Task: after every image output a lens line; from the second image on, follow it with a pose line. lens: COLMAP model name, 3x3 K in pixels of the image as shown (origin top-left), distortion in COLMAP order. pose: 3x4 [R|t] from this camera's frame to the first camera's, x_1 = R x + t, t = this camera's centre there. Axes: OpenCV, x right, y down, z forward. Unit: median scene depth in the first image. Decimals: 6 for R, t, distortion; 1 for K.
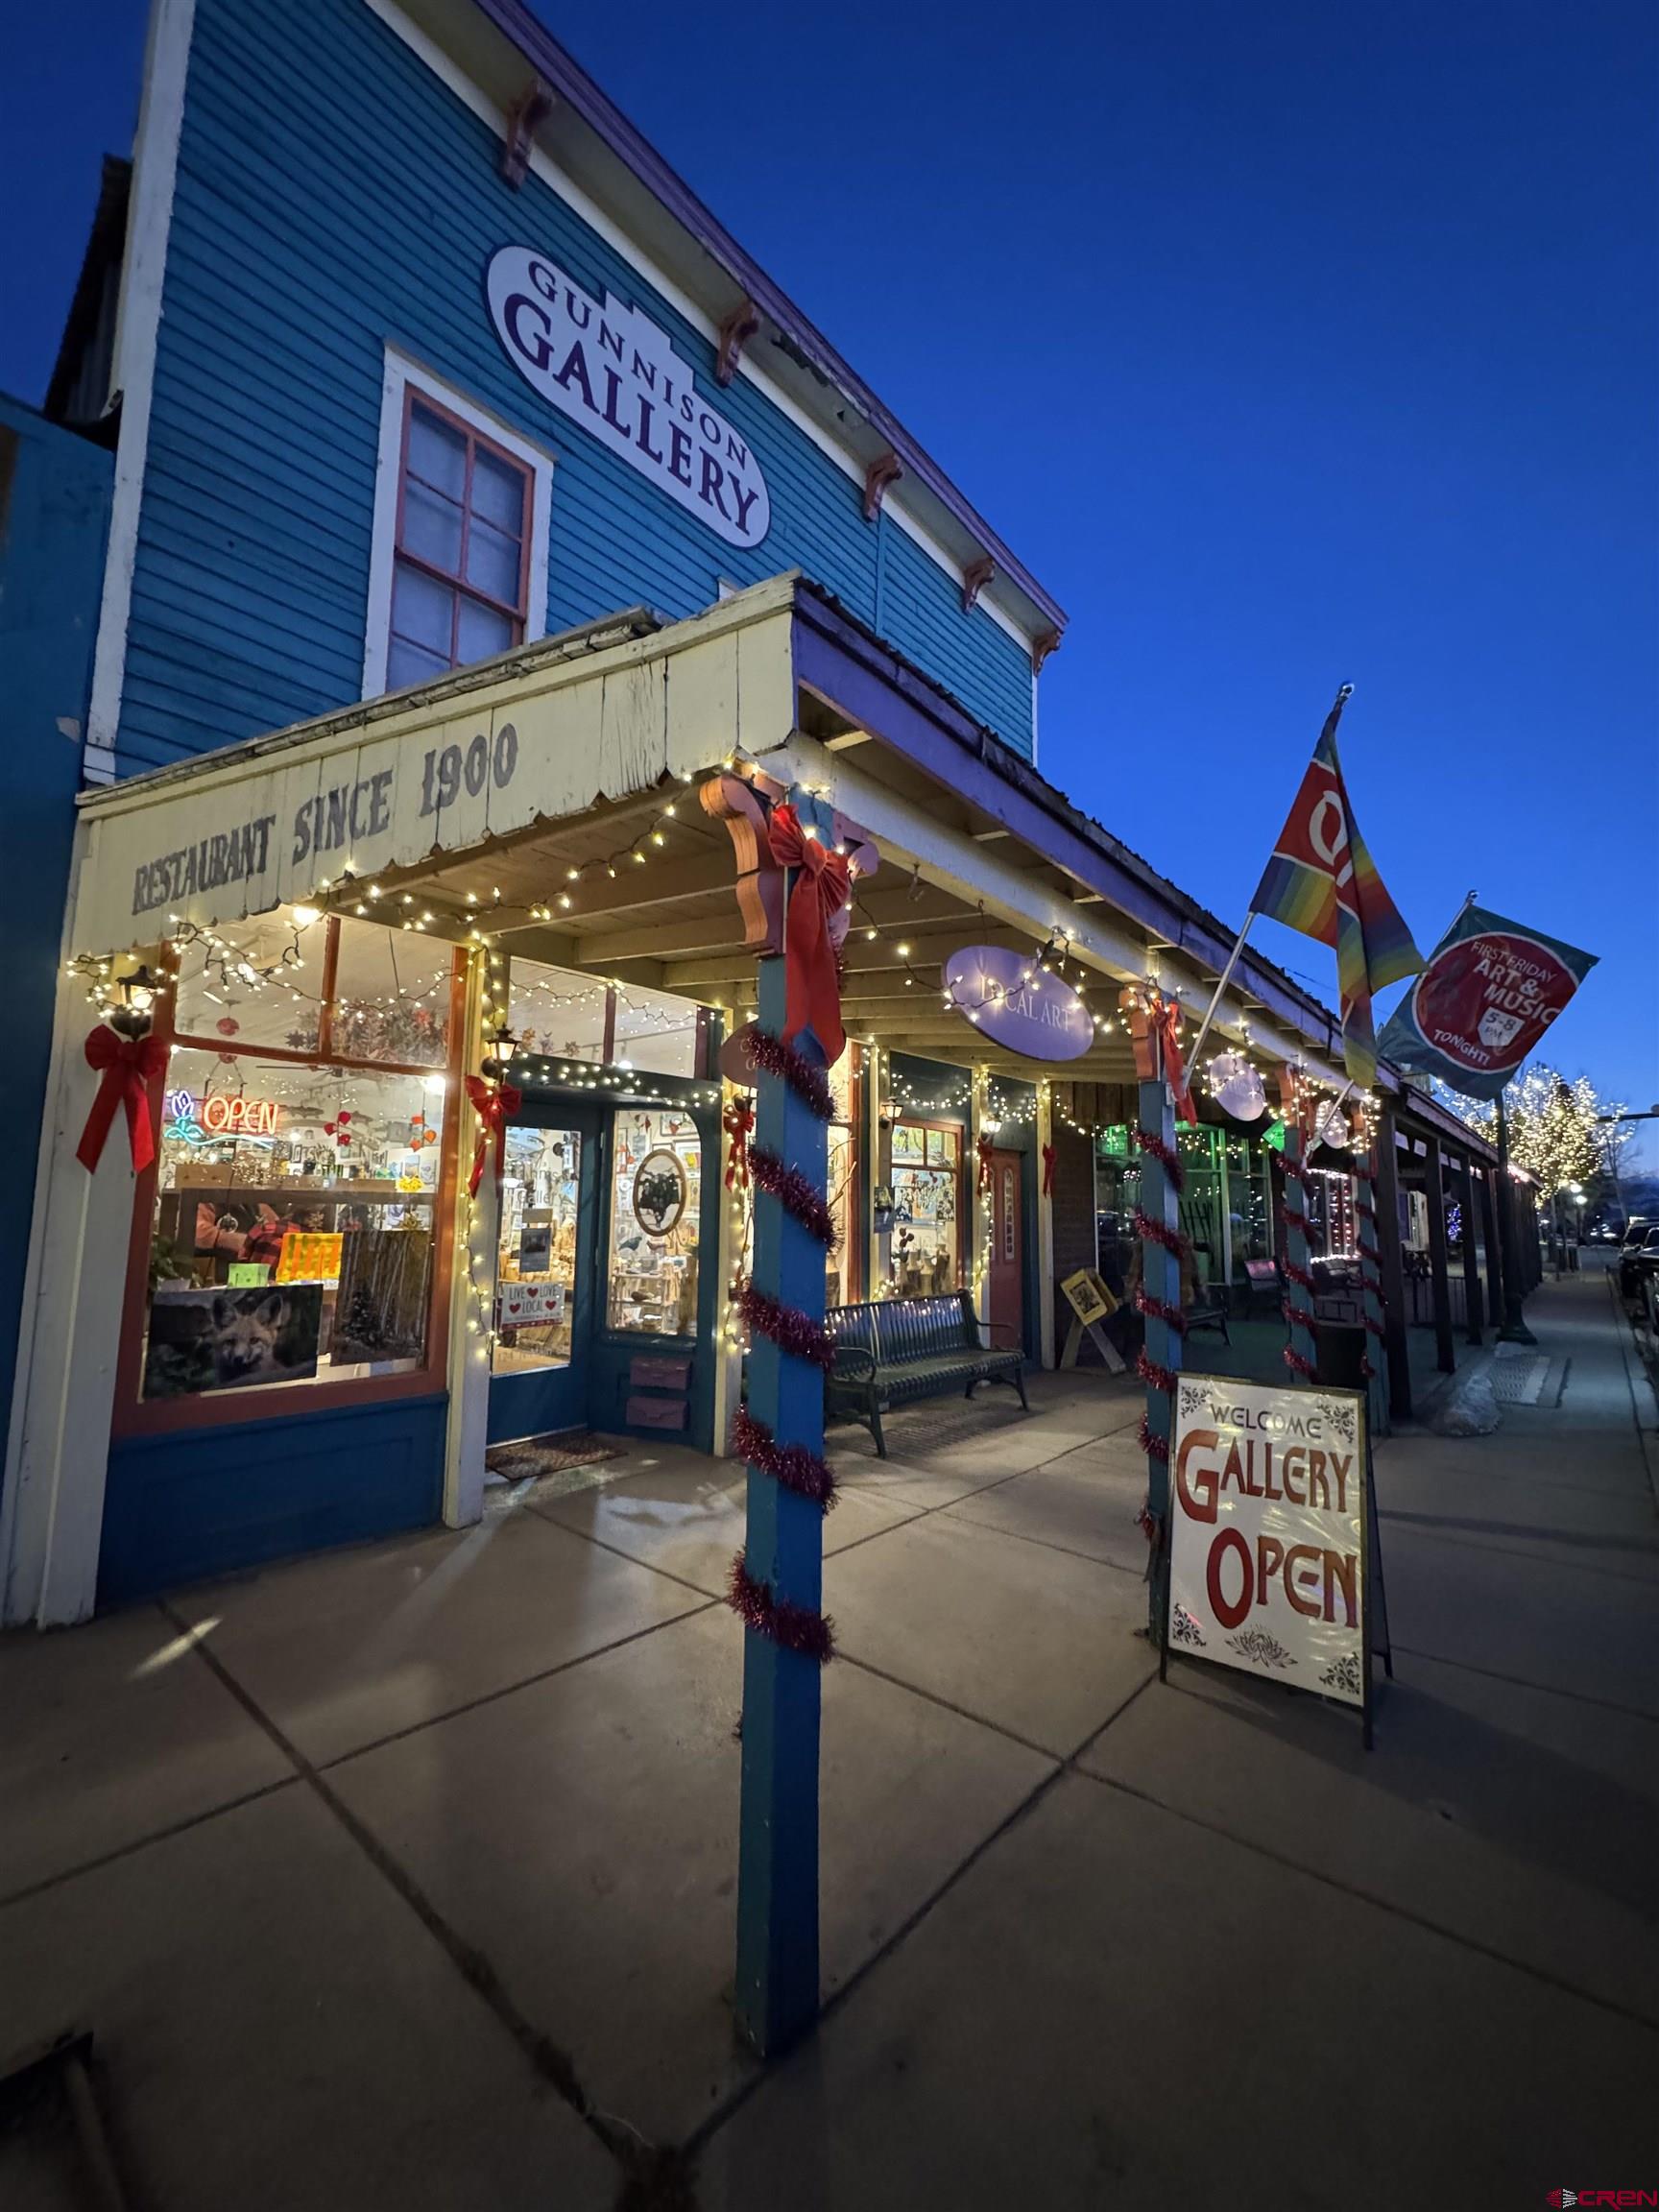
lens RADIAL K [[879.9, 0, 835.7], [0, 879.9, 1102.3], [0, 0, 1]] dist [-0.002731, 0.000126]
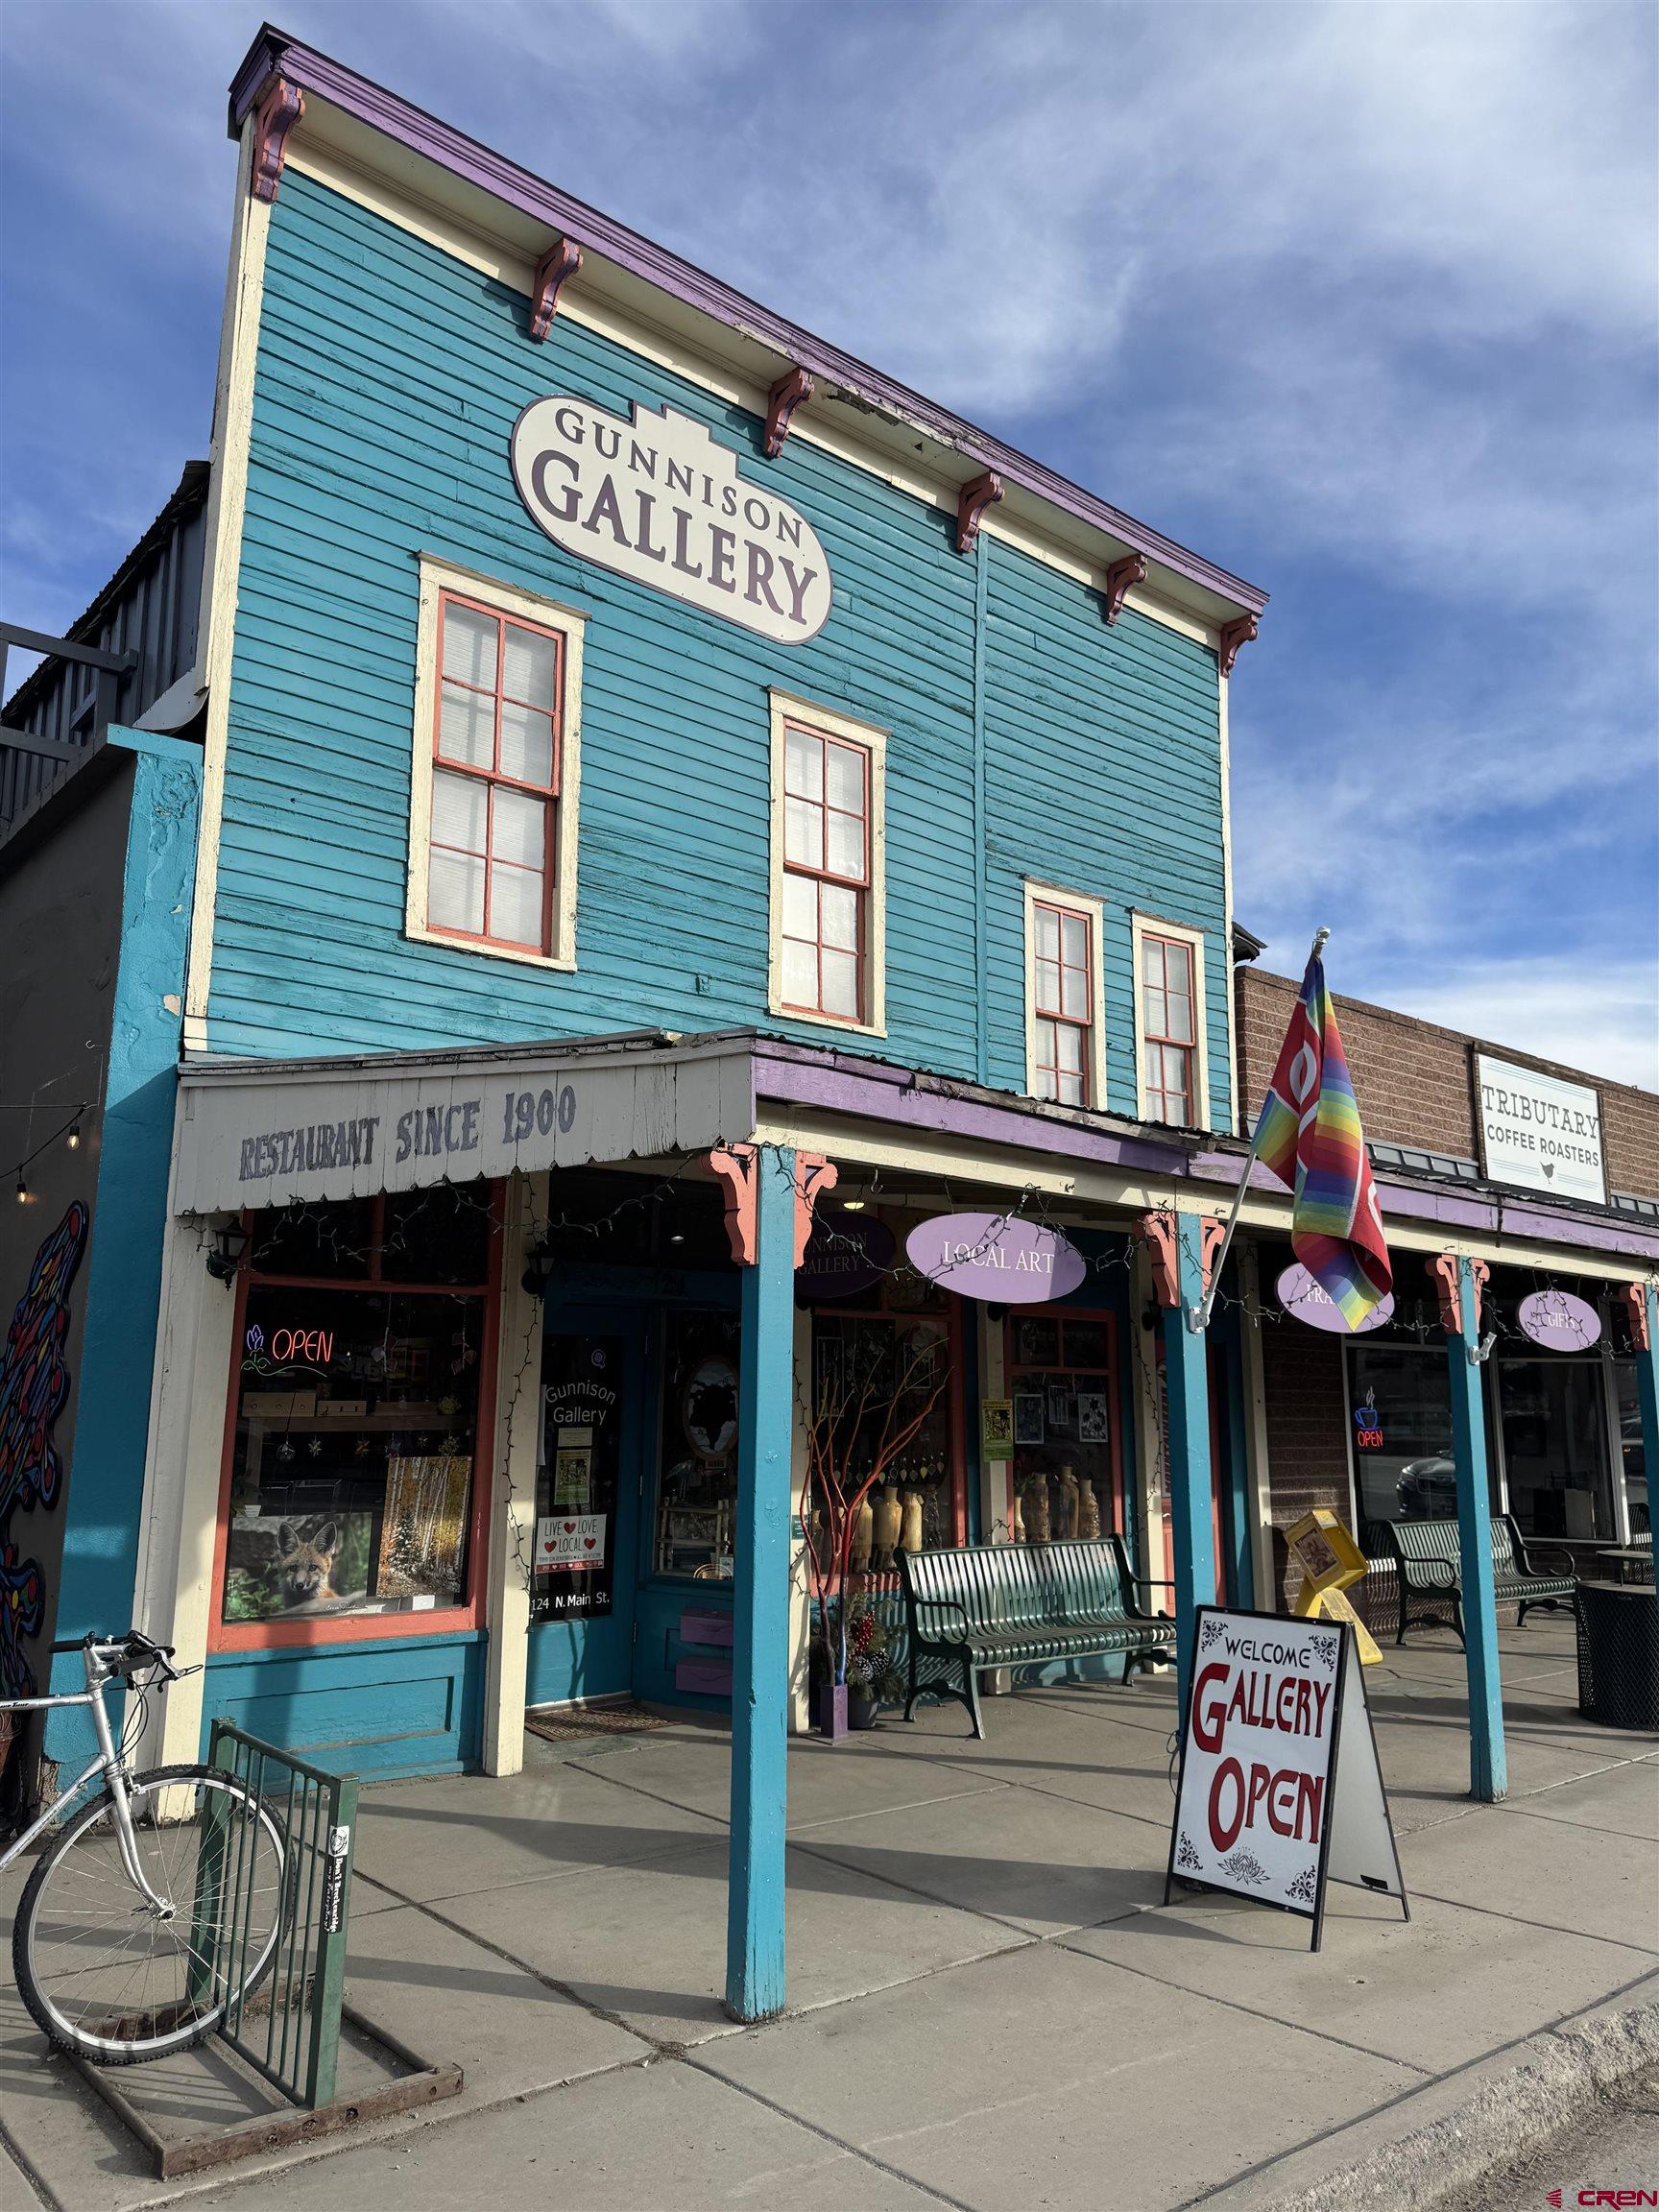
lens RADIAL K [[1575.5, 0, 831.4], [0, 1575.5, 1102.0], [0, 0, 1]] dist [0.089624, 0.000064]
pose [[0.988791, -0.028594, -0.146542, 0.233686], [0.018545, 0.997410, -0.069488, -0.133764], [0.148149, 0.065992, 0.986761, -0.813741]]
